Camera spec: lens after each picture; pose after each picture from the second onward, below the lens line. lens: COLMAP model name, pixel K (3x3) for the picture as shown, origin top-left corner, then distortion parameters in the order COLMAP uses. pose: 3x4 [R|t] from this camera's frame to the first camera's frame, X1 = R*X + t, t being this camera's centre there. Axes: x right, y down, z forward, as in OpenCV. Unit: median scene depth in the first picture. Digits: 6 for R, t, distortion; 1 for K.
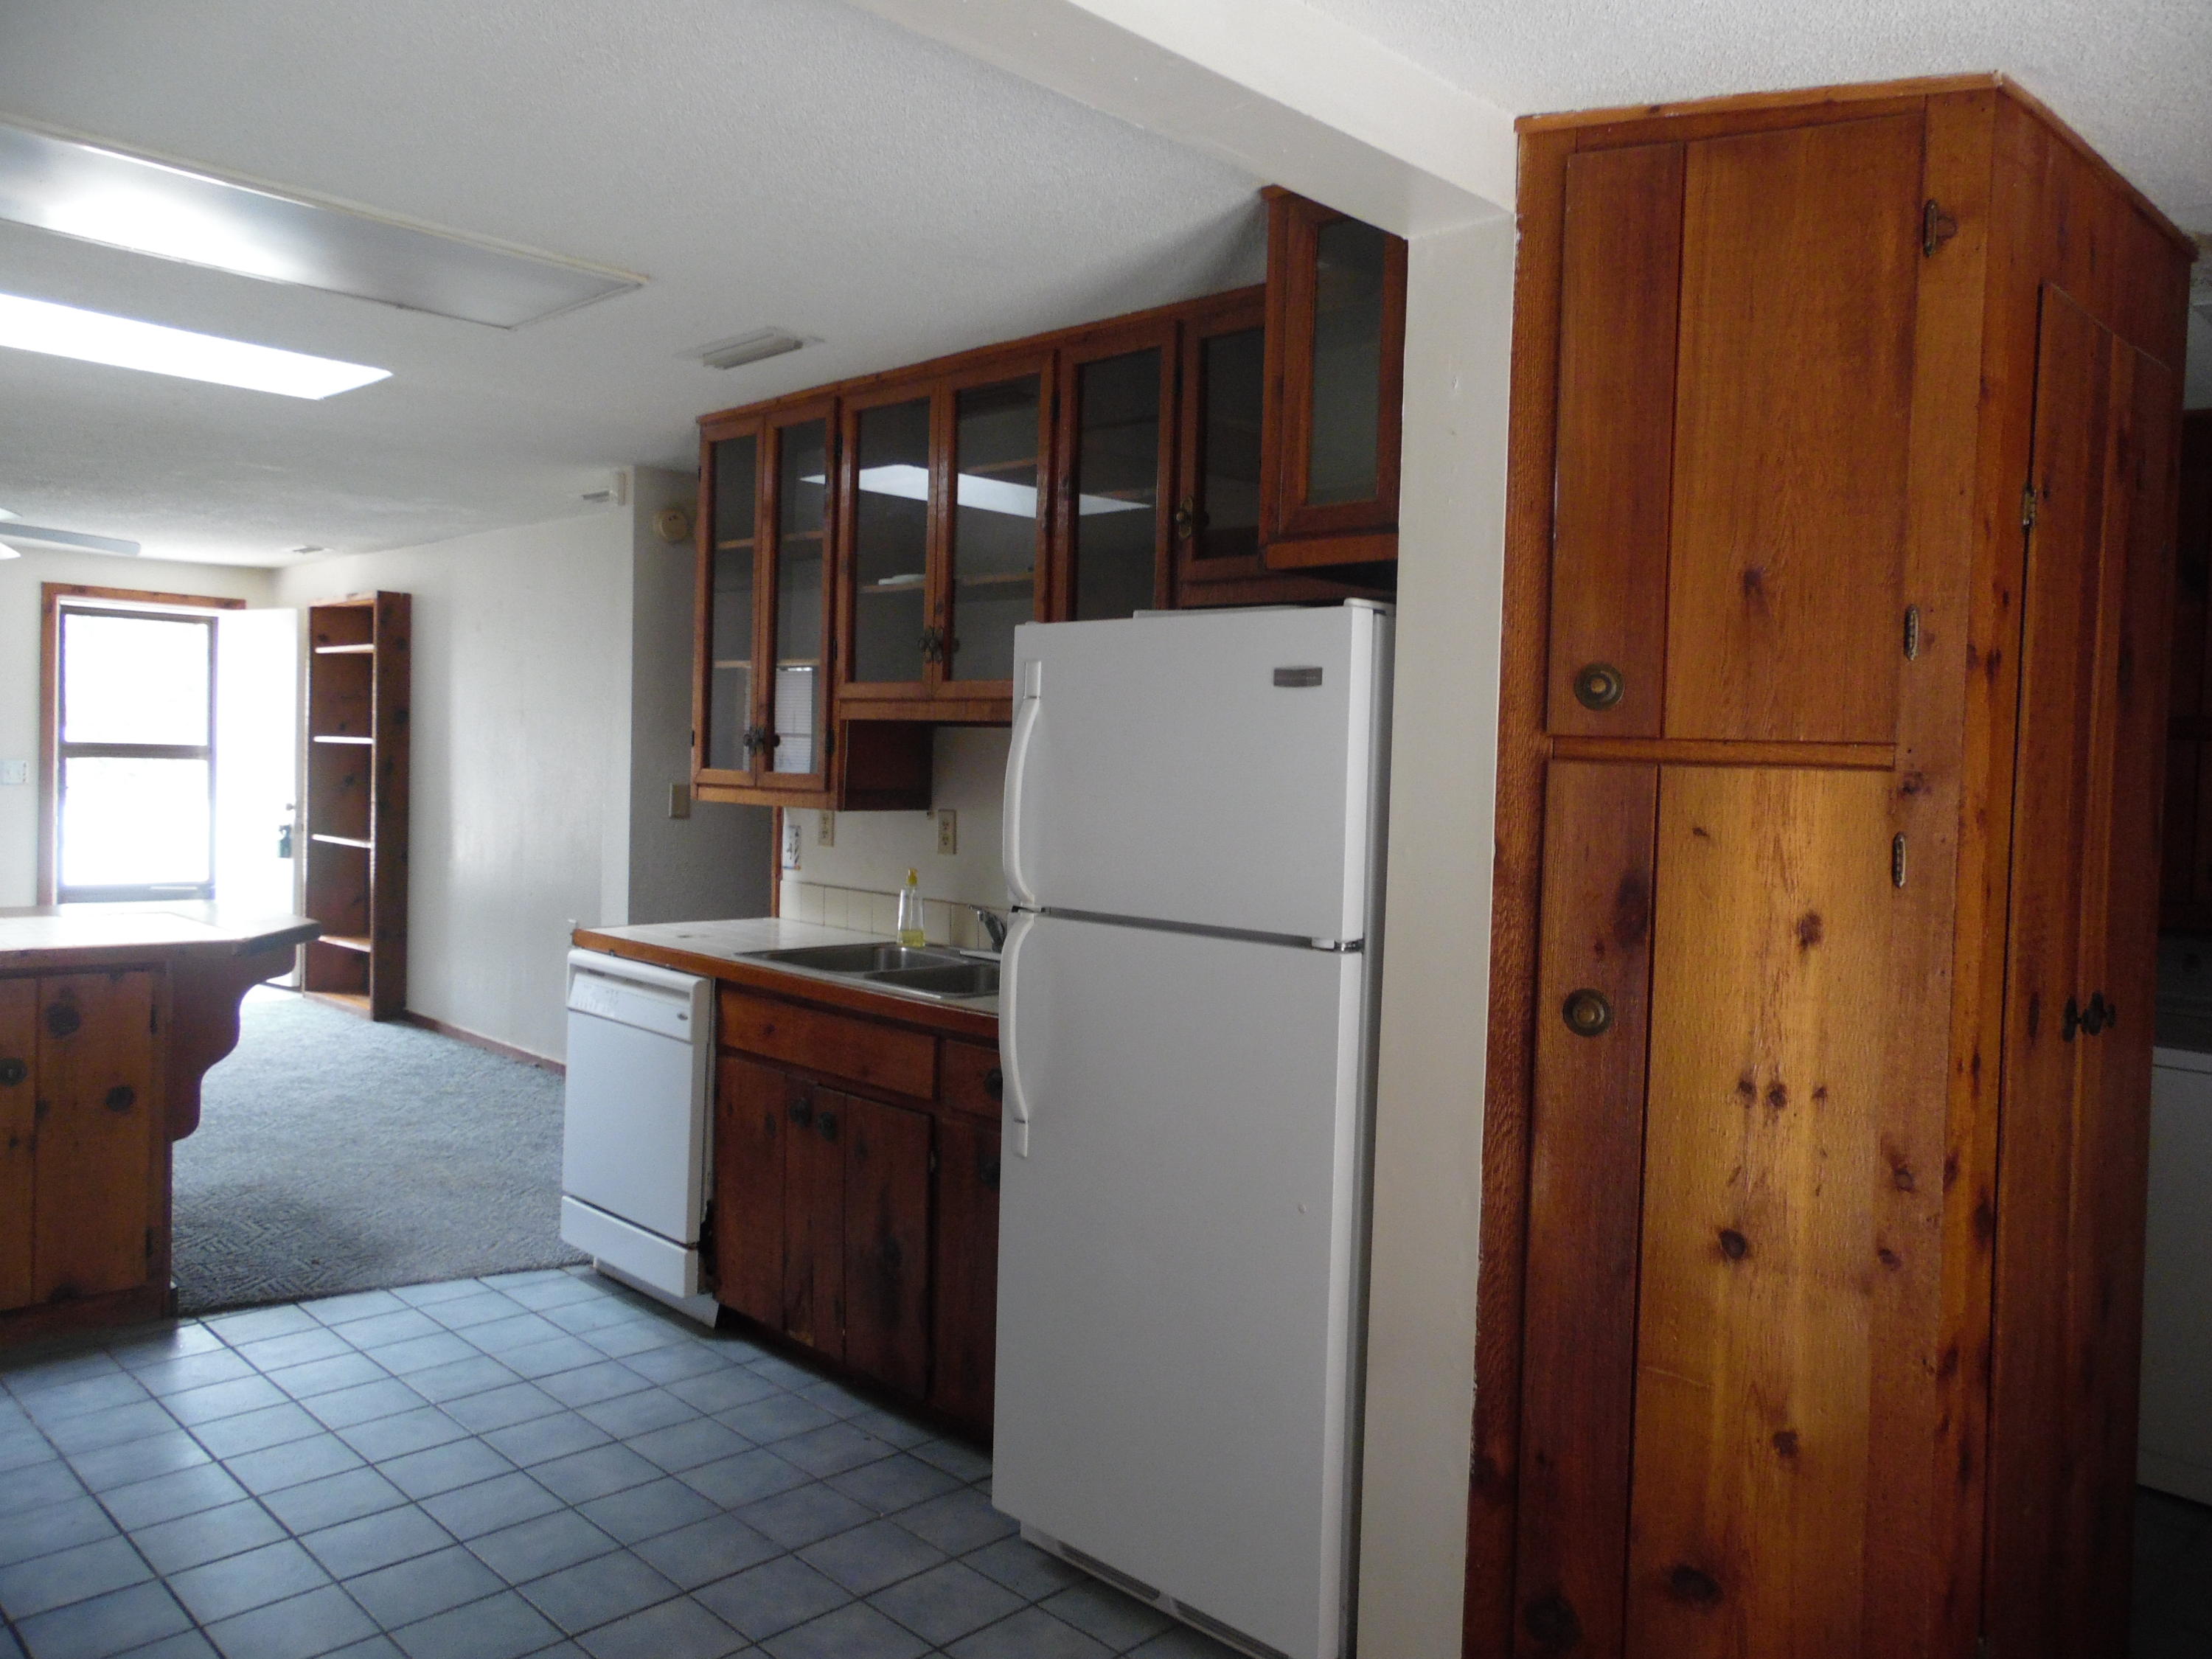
lens RADIAL K [[1652.2, 0, 1116.6], [0, 1652.2, 826.2], [0, 0, 1]] dist [-0.047161, 0.094587]
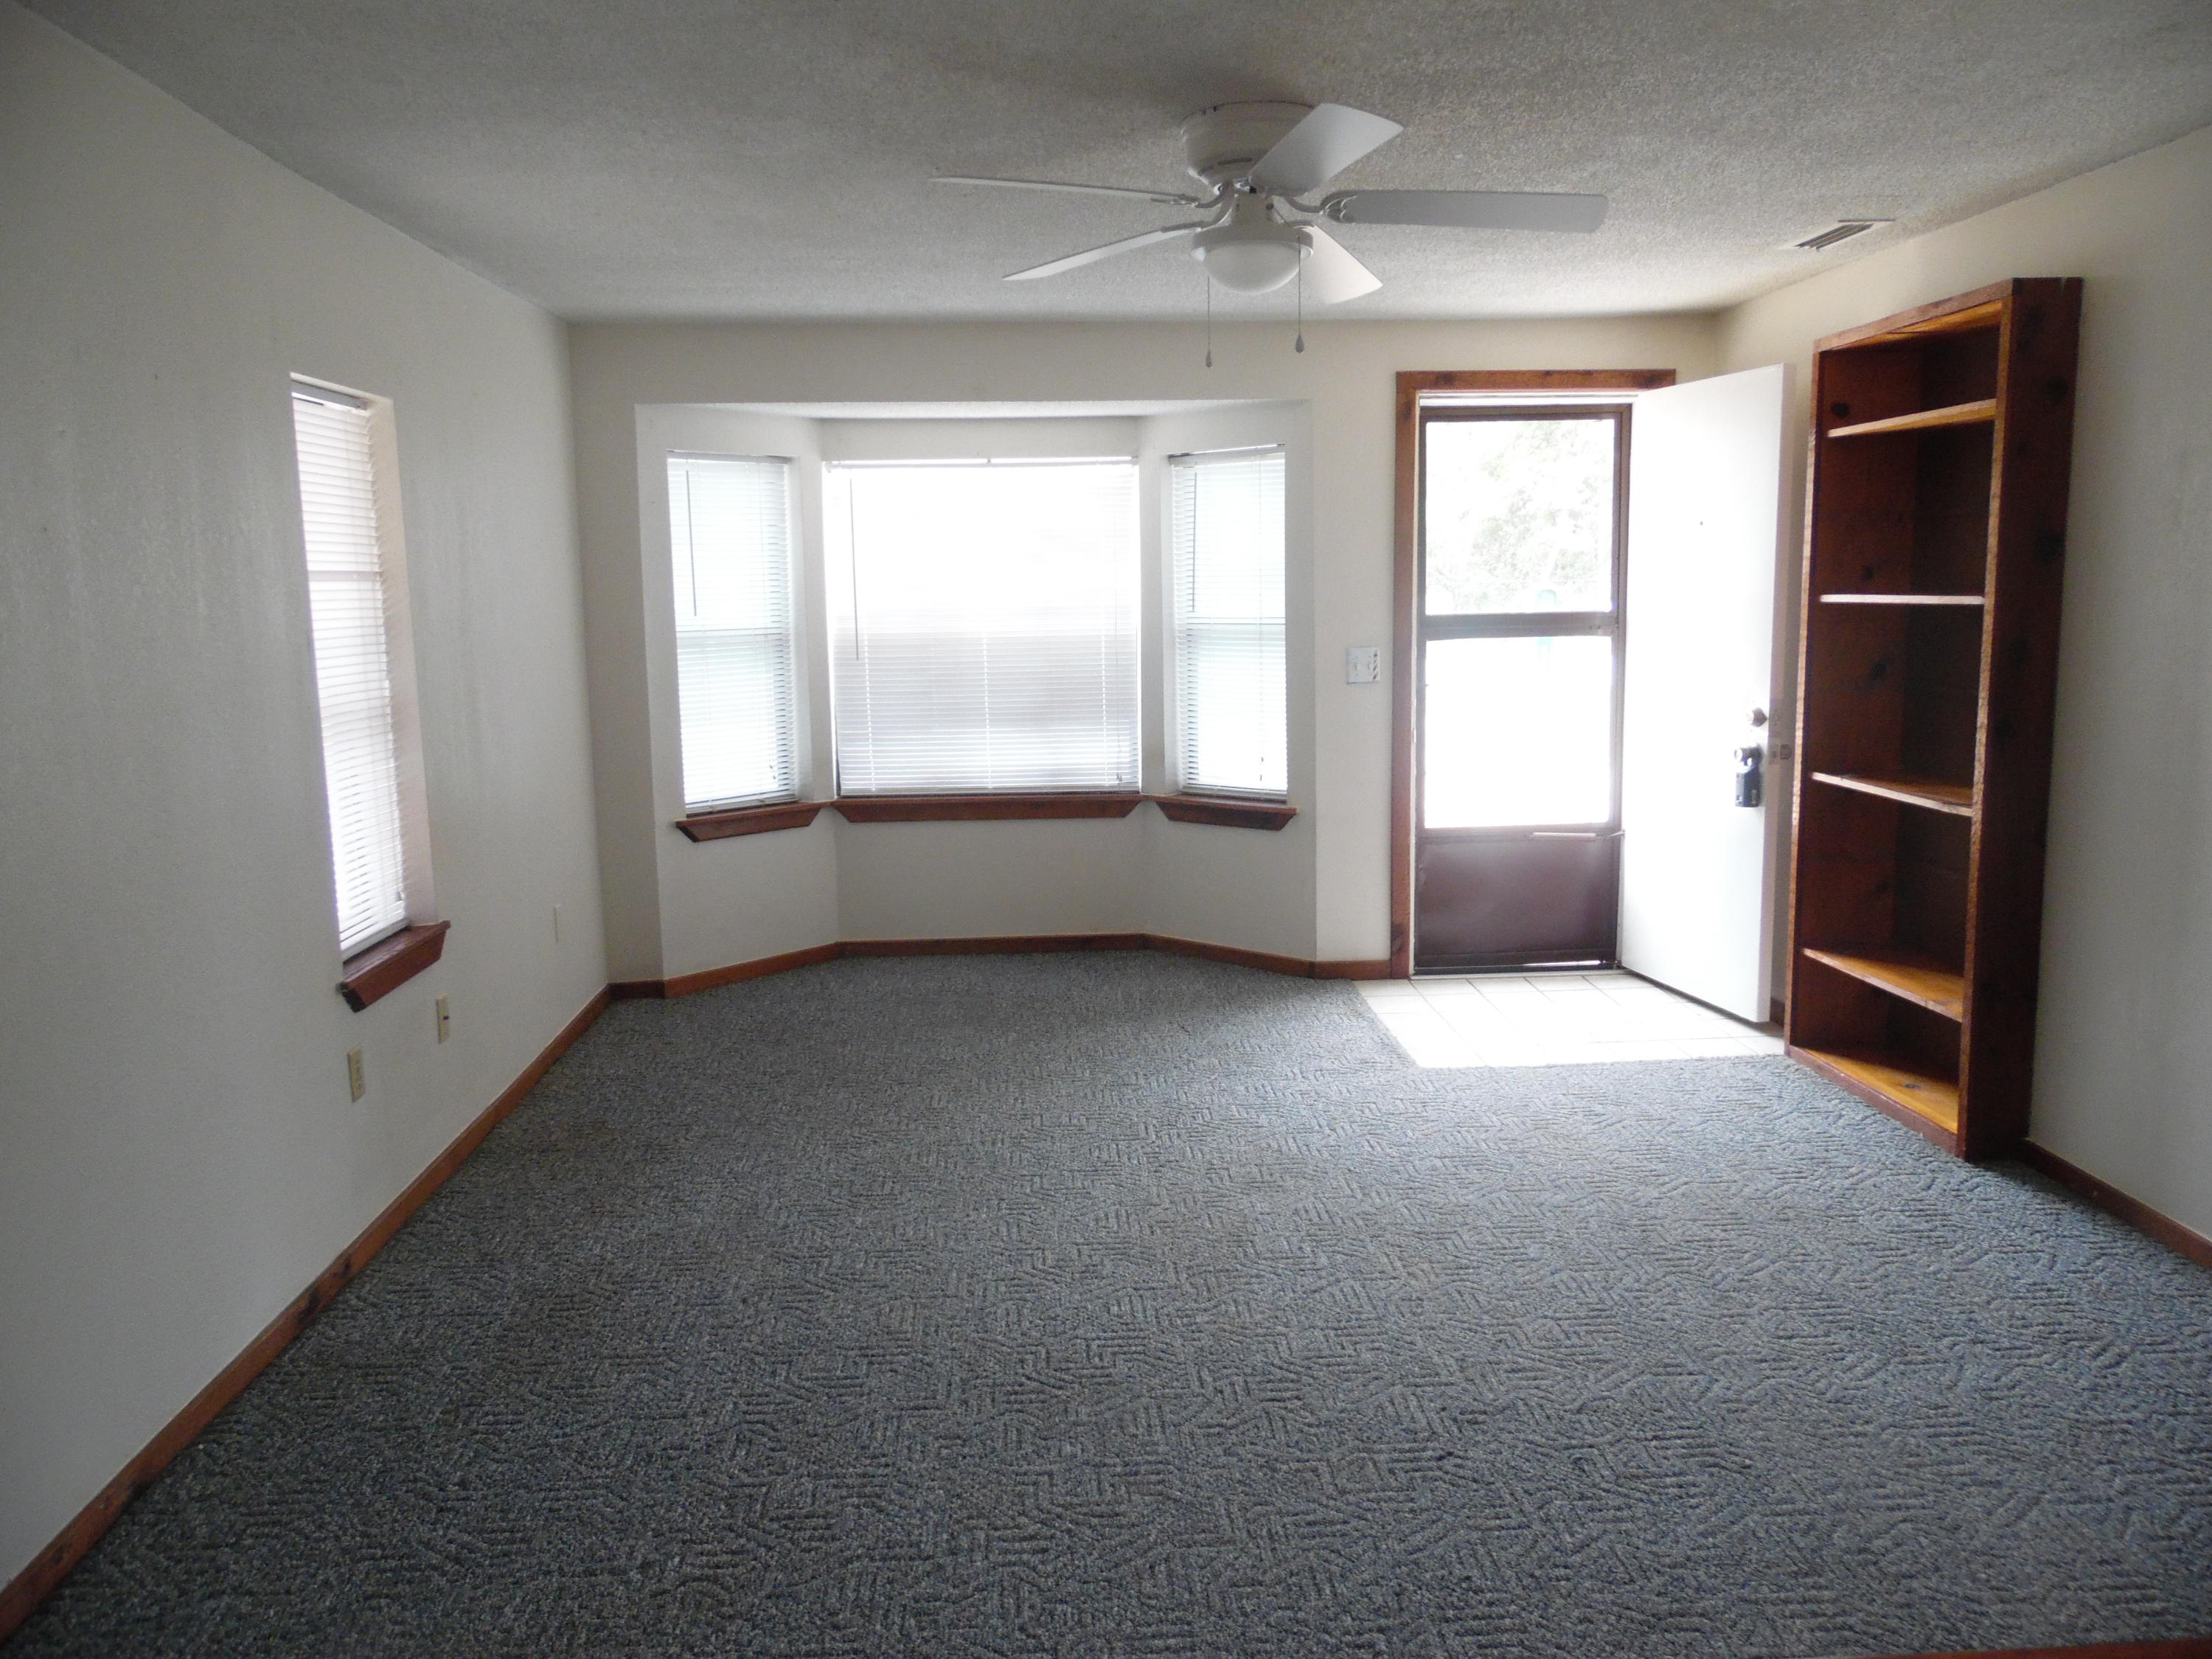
lens RADIAL K [[1652.2, 0, 1116.6], [0, 1652.2, 826.2], [0, 0, 1]] dist [-0.047161, 0.094587]
pose [[0.750603, 0.051629, -0.658733, -0.299646], [0.014157, 0.995457, 0.094152, -0.032354], [0.660601, -0.079996, 0.746463, 0.429350]]
